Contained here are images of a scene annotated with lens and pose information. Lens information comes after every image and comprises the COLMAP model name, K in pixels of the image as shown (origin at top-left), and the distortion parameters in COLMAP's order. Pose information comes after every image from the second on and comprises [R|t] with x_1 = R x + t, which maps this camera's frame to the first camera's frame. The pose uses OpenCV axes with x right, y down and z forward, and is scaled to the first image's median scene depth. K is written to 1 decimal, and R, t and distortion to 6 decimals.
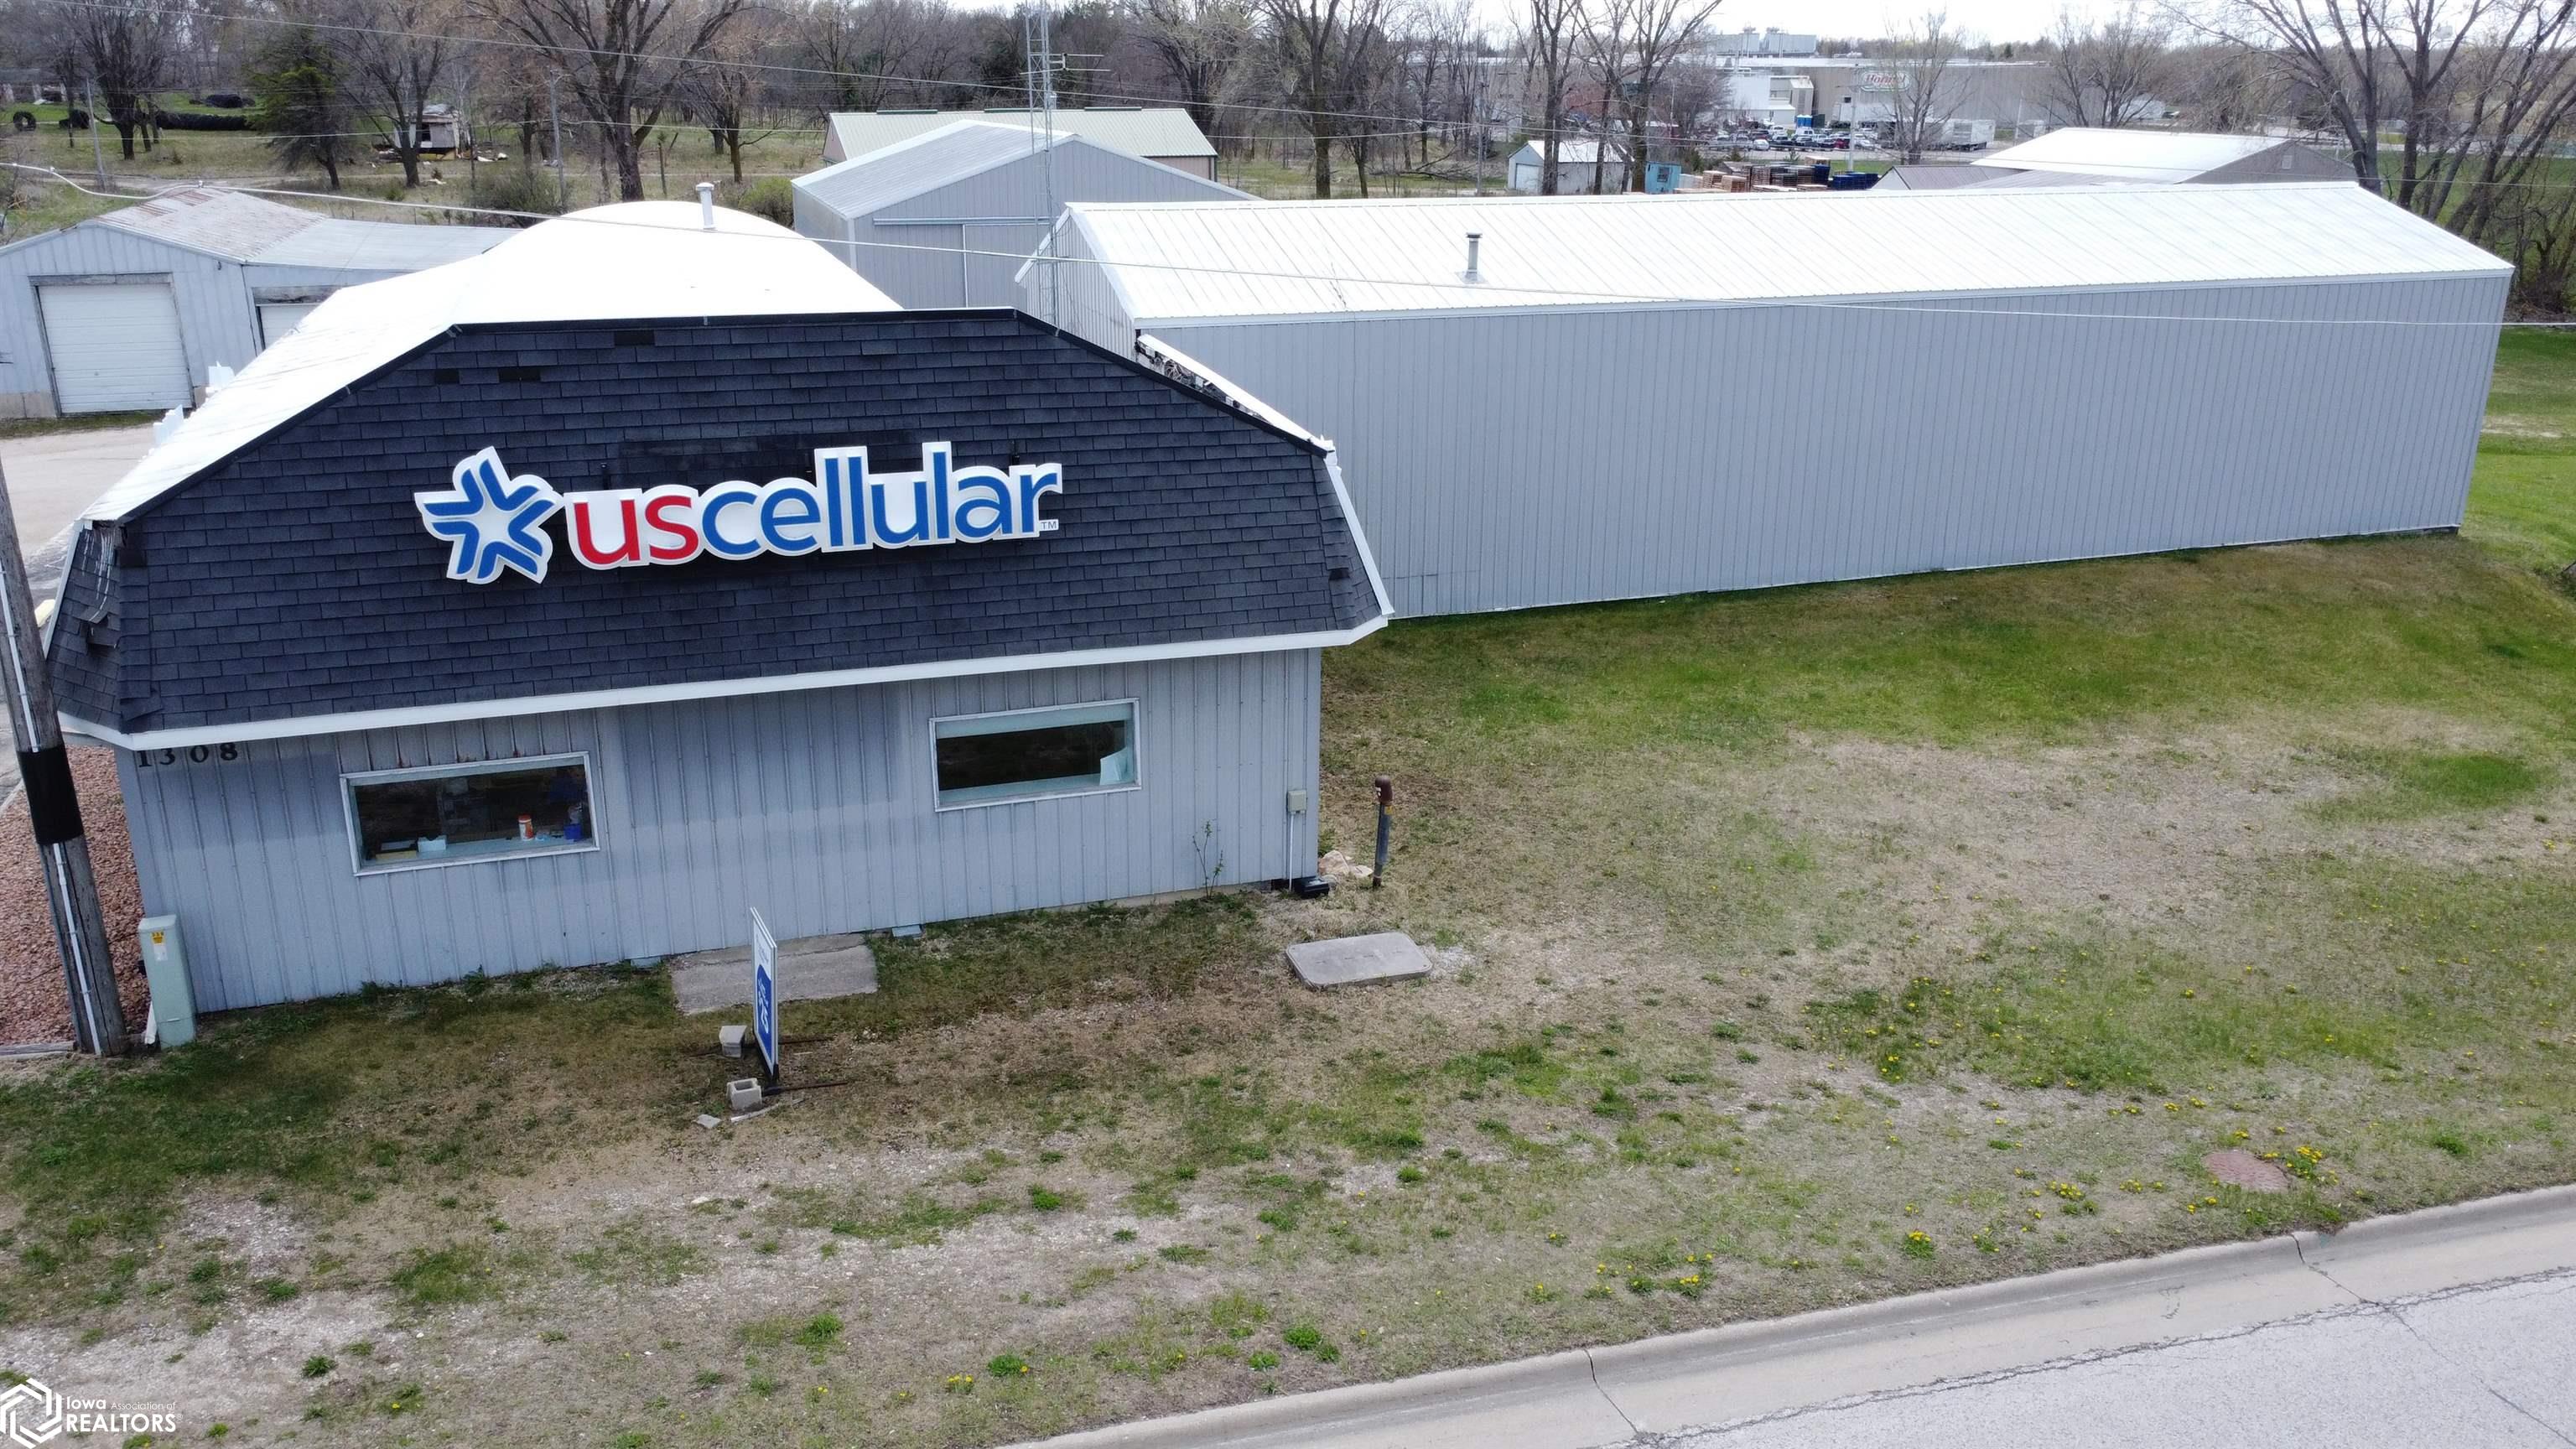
lens RADIAL K [[1949.1, 0, 1288.0], [0, 1949.1, 724.5], [0, 0, 1]] dist [-0.005008, -0.001529]
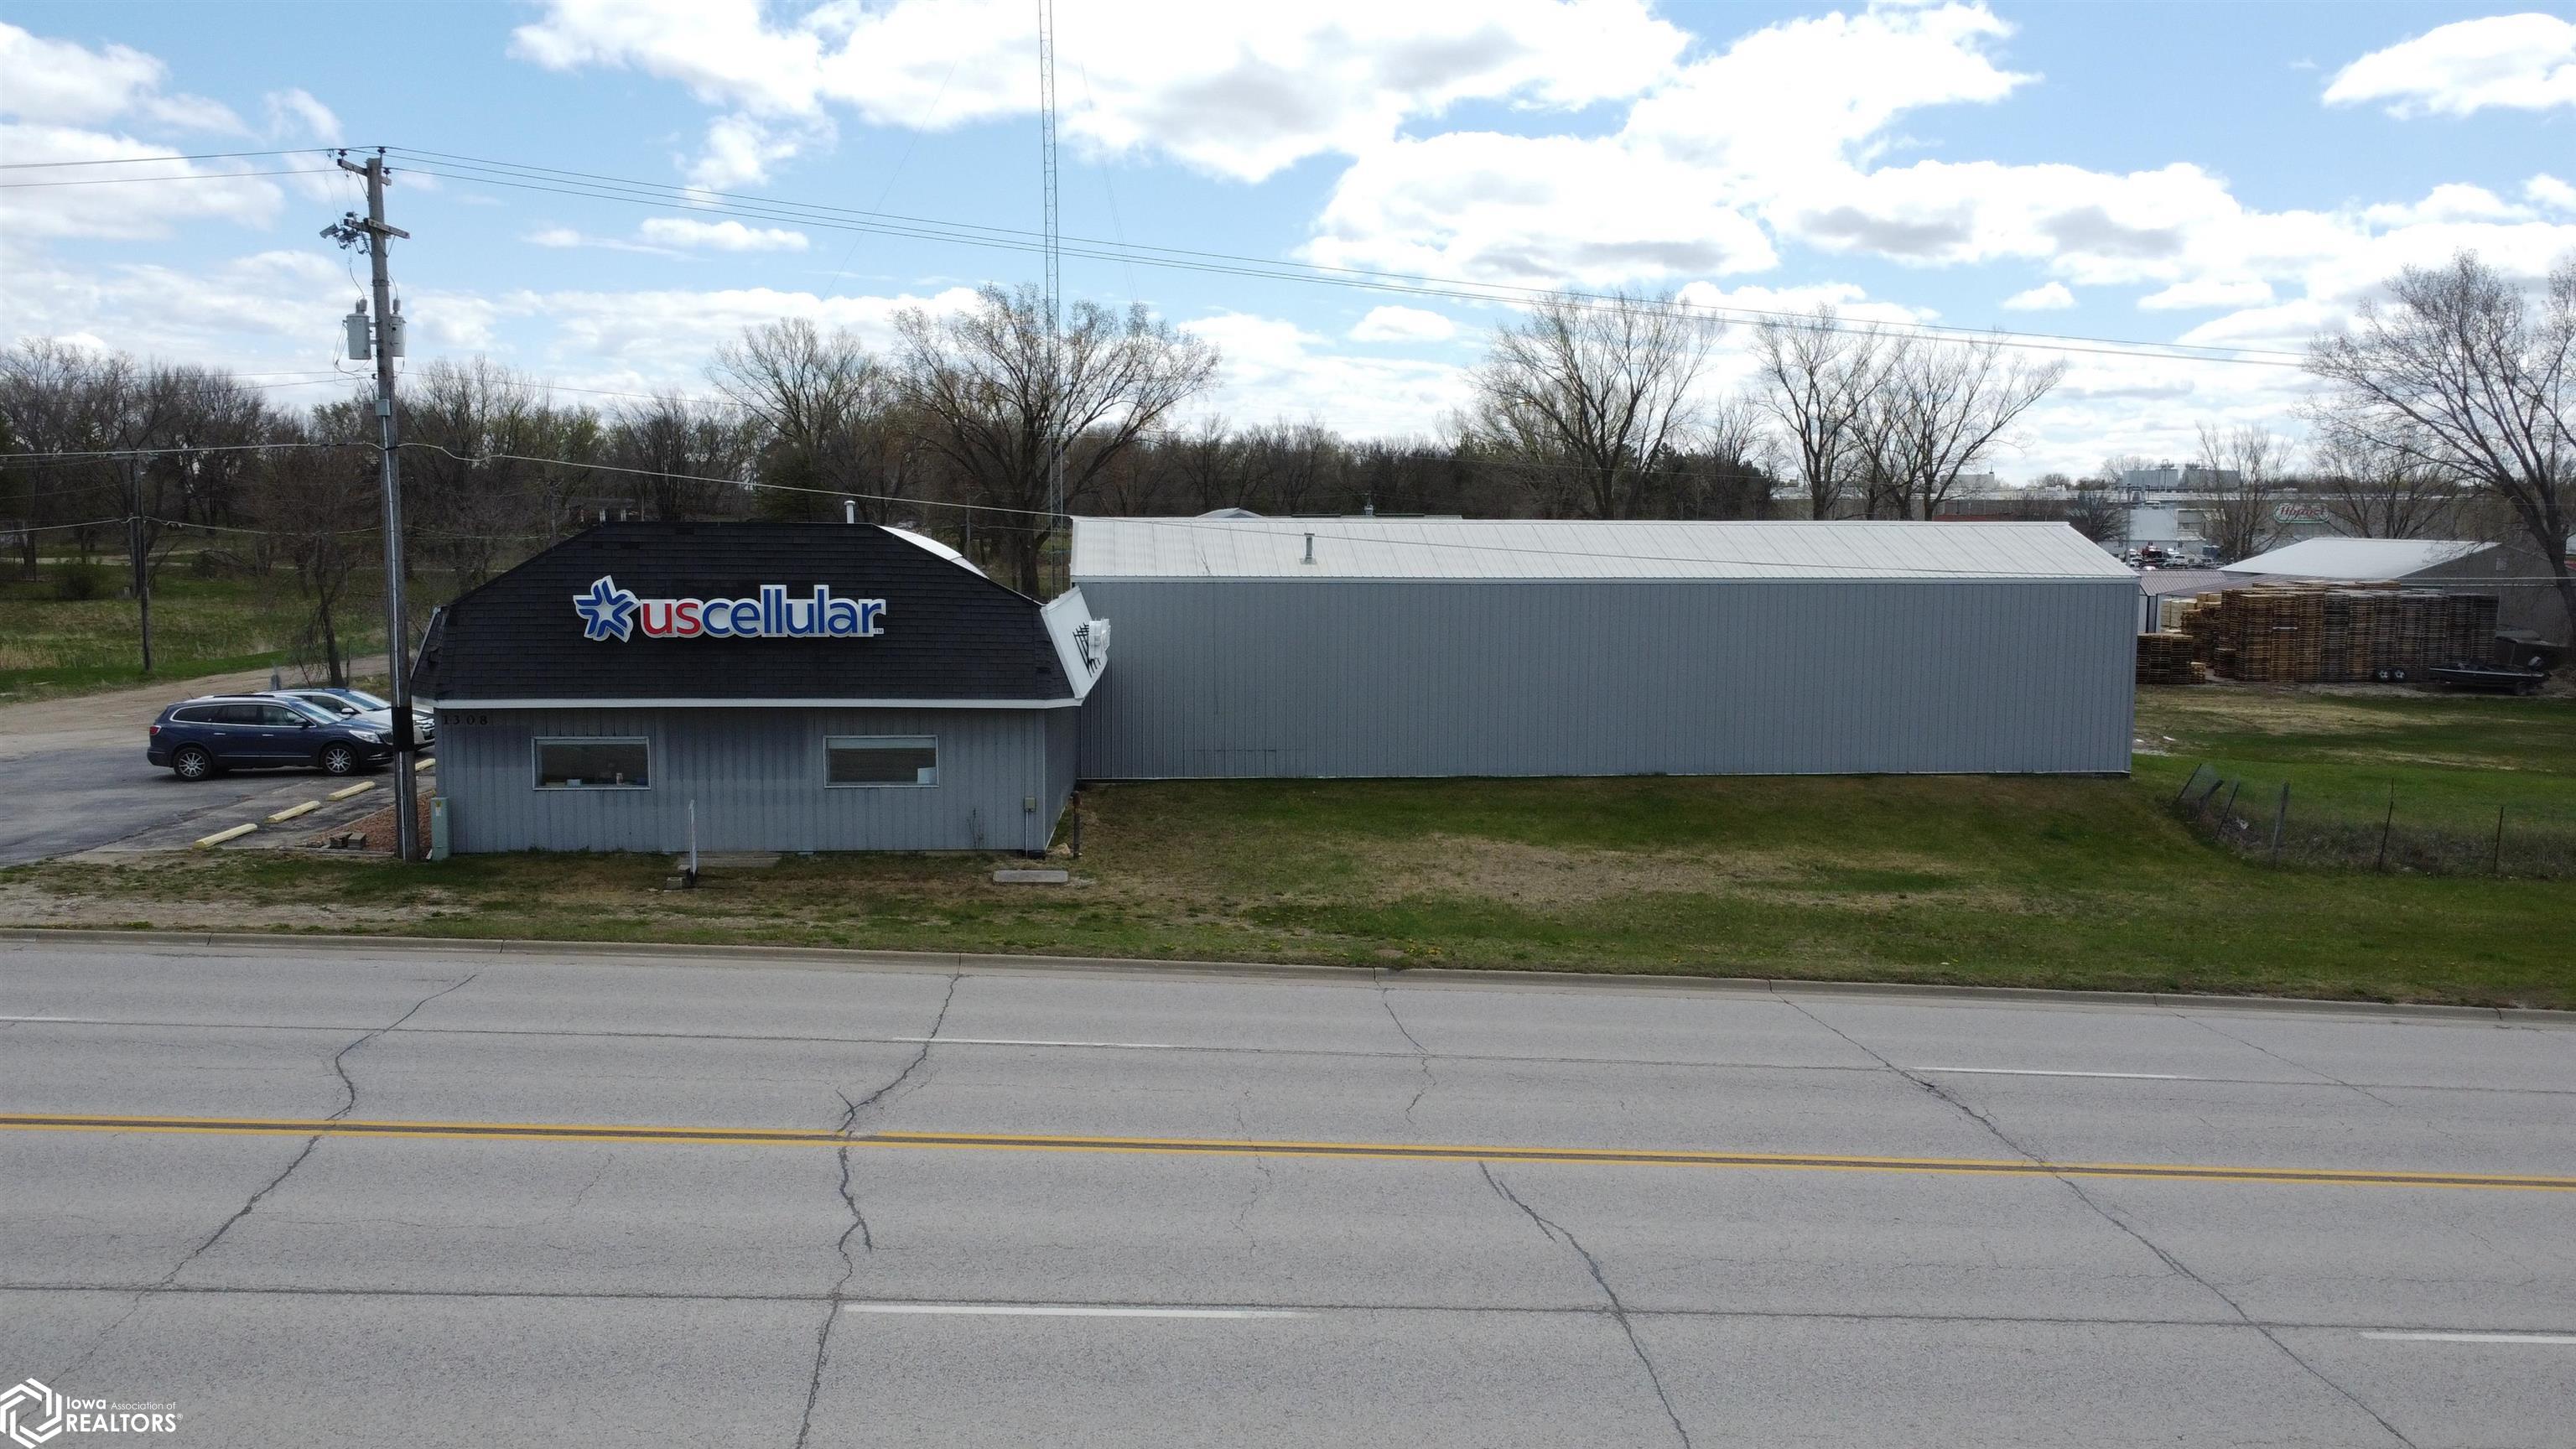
lens RADIAL K [[1931.2, 0, 1255.4], [0, 1931.2, 736.7], [0, 0, 1]] dist [0.007342, -0.004232]
pose [[0.969390, 0.028216, -0.243899, 0.737741], [-0.078131, 0.977187, -0.197486, 0.363197], [0.232763, 0.210497, 0.949480, -0.744582]]
